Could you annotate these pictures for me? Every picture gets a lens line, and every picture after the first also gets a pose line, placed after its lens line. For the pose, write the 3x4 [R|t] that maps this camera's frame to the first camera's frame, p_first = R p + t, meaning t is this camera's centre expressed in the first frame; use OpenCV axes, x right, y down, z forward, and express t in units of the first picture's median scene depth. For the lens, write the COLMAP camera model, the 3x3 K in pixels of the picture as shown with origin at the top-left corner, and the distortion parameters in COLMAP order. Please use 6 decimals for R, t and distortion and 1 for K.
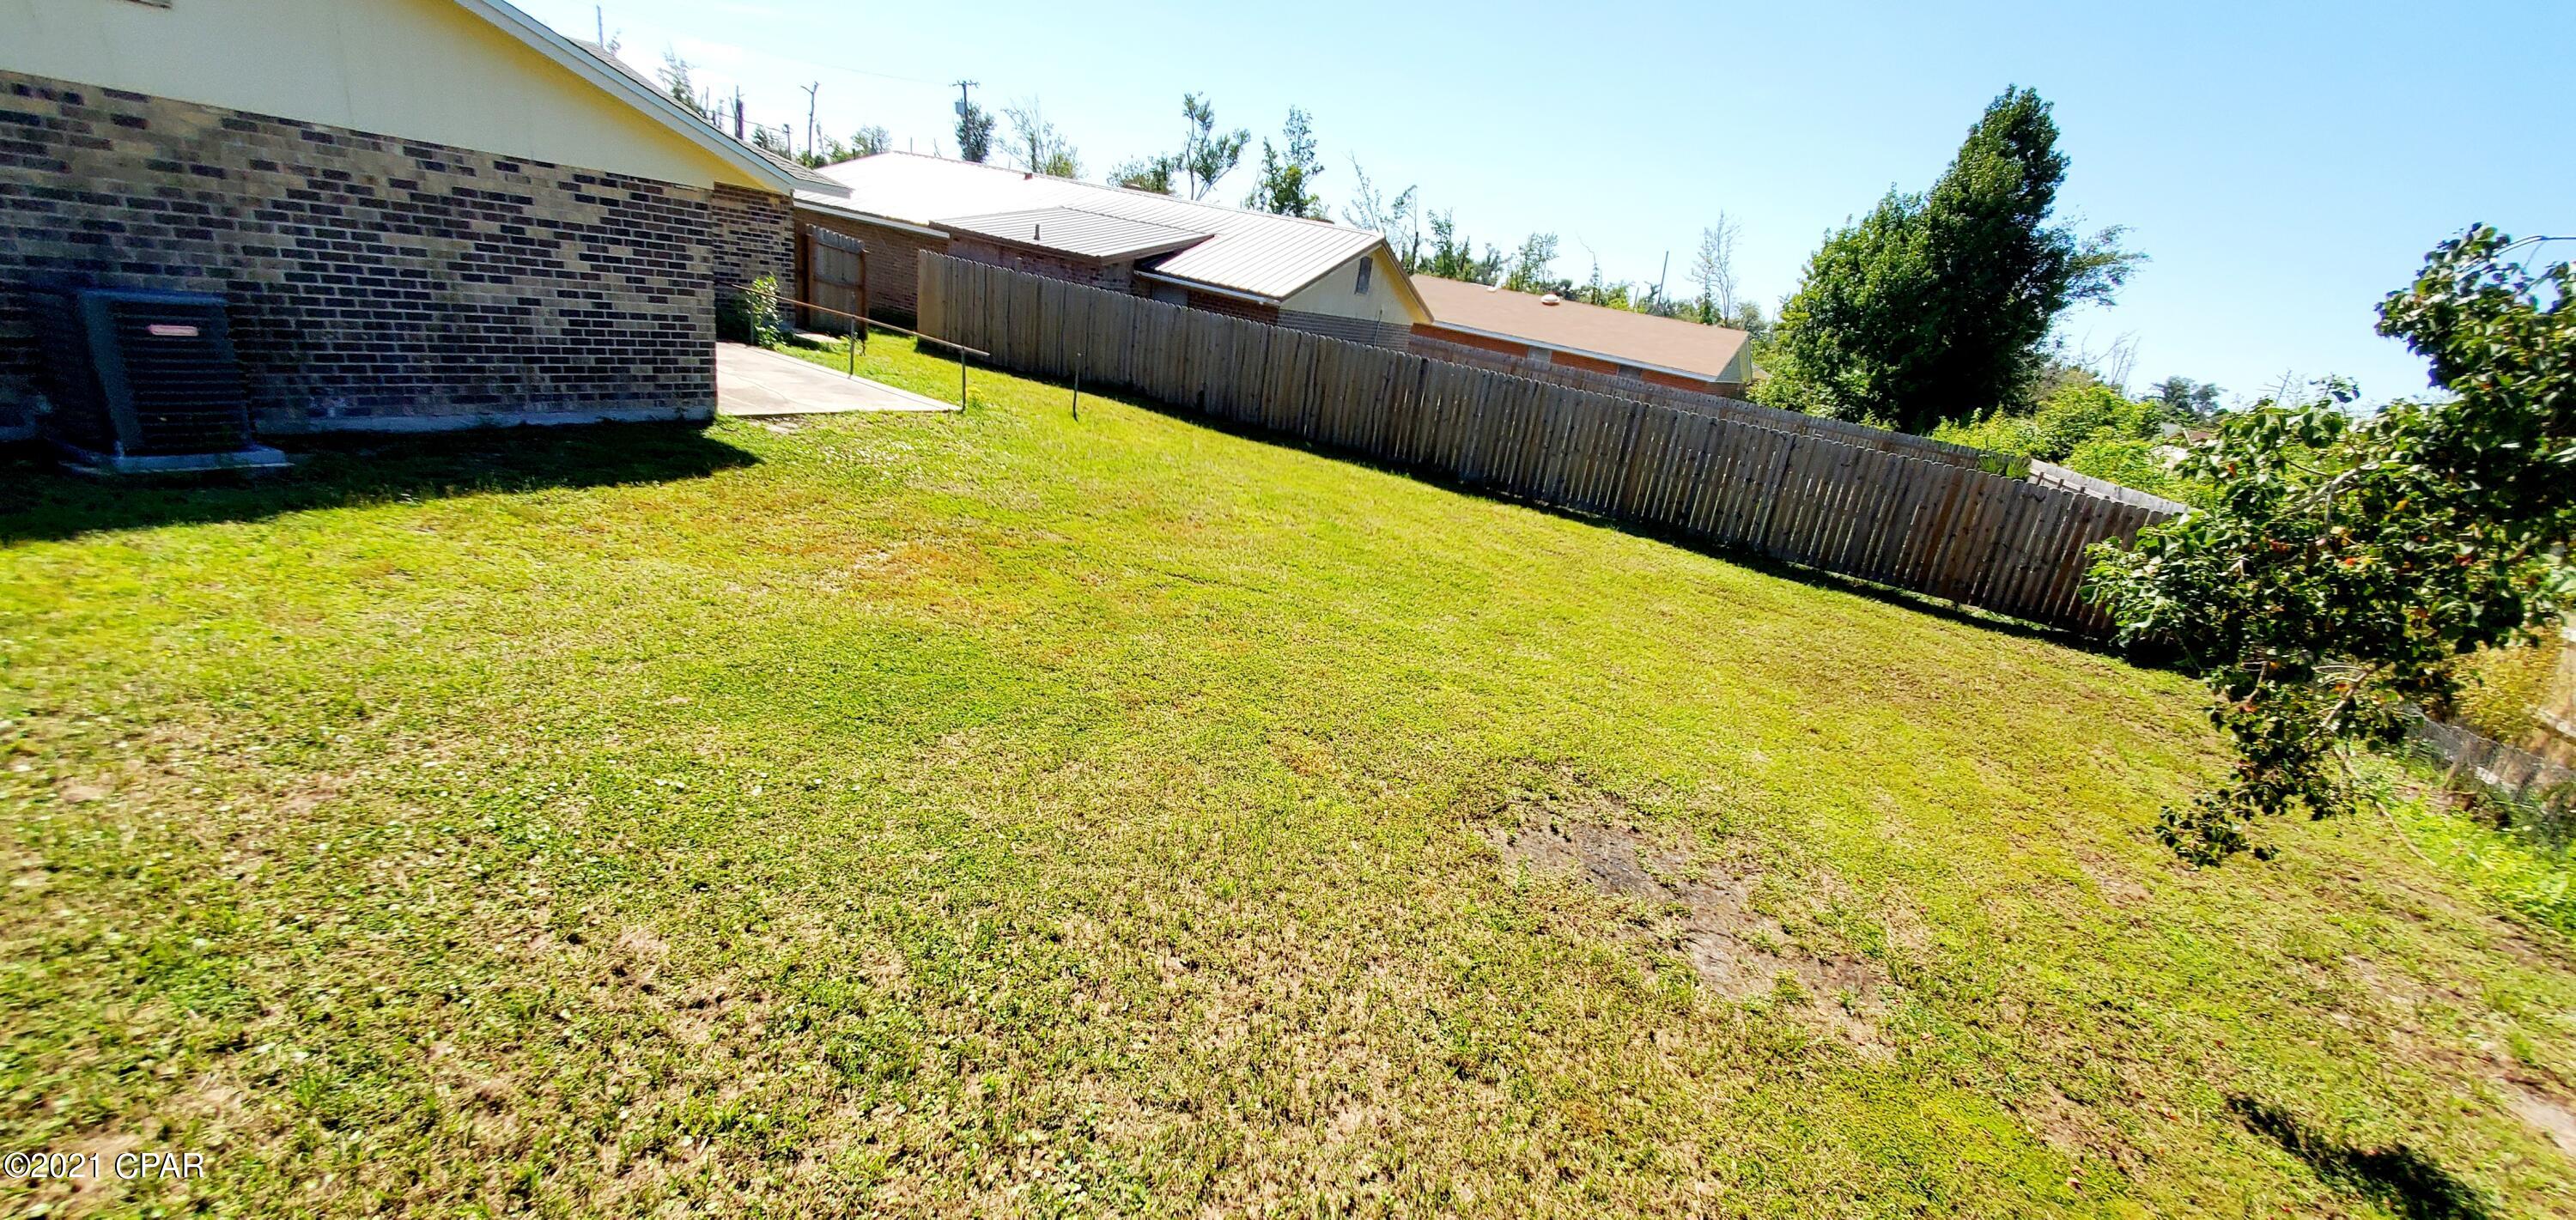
lens RADIAL K [[1043.4, 0, 1296.0], [0, 1043.4, 654.0], [0, 0, 1]] dist [0.002680, -0.004212]
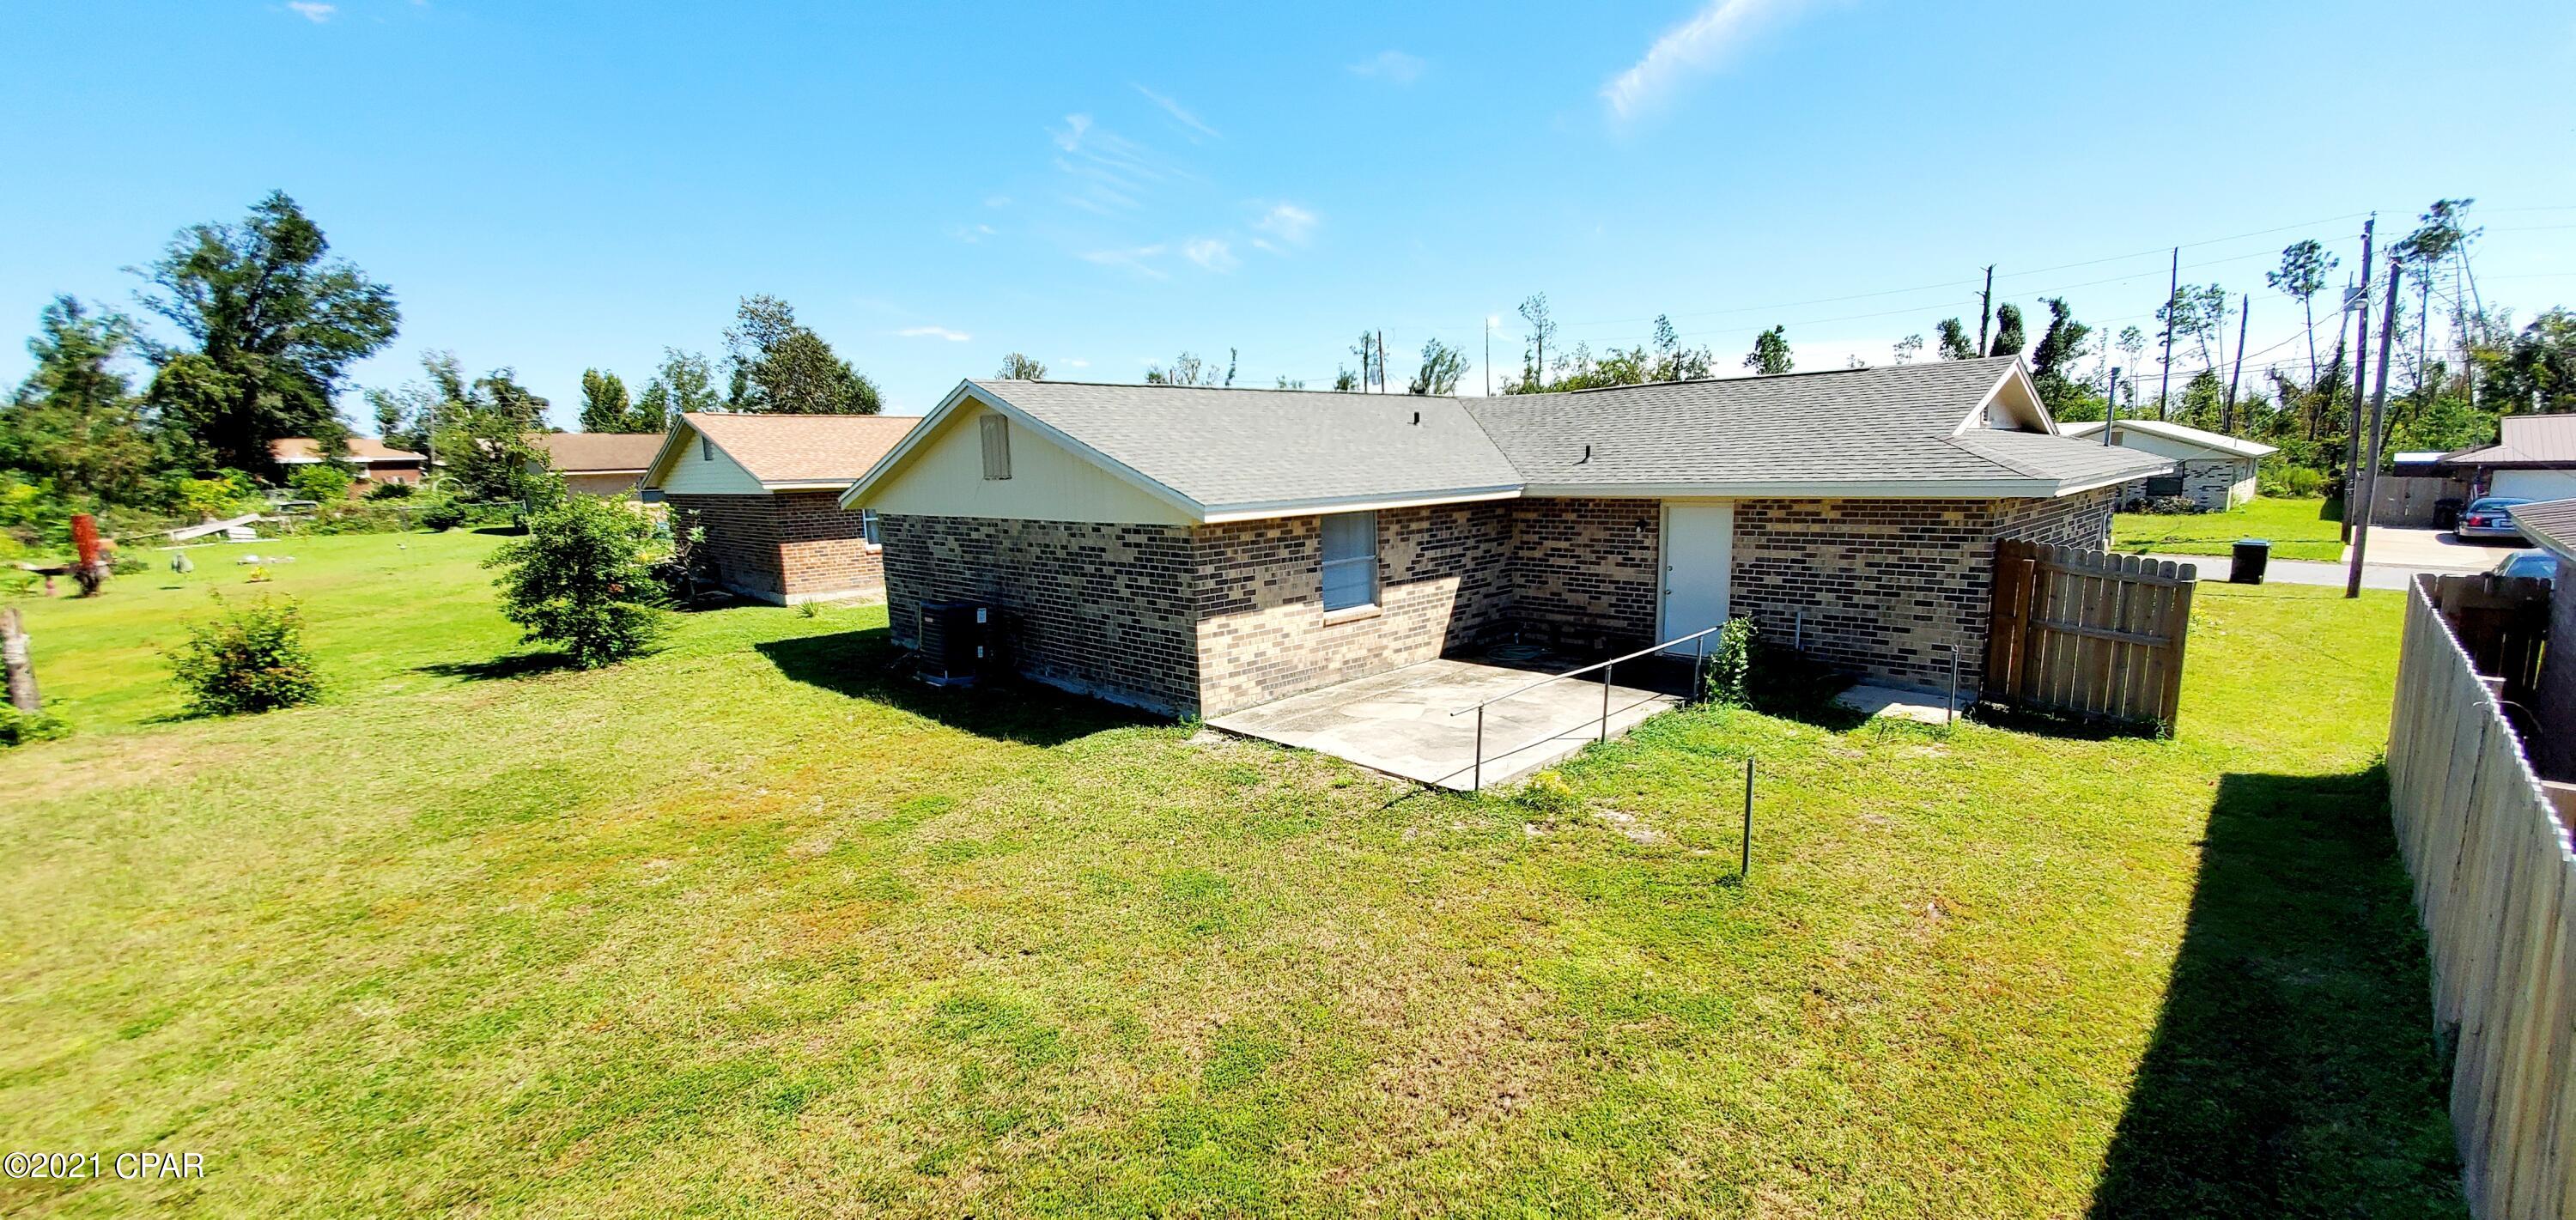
lens RADIAL K [[1018.3, 0, 1300.4], [0, 1018.3, 665.2], [0, 0, 1]] dist [0.008399, -0.004020]
pose [[-0.331570, 0.017358, -0.943271, 0.480373], [-0.349541, 0.926415, 0.139915, -0.554912], [0.876289, 0.376104, -0.301104, 1.649574]]
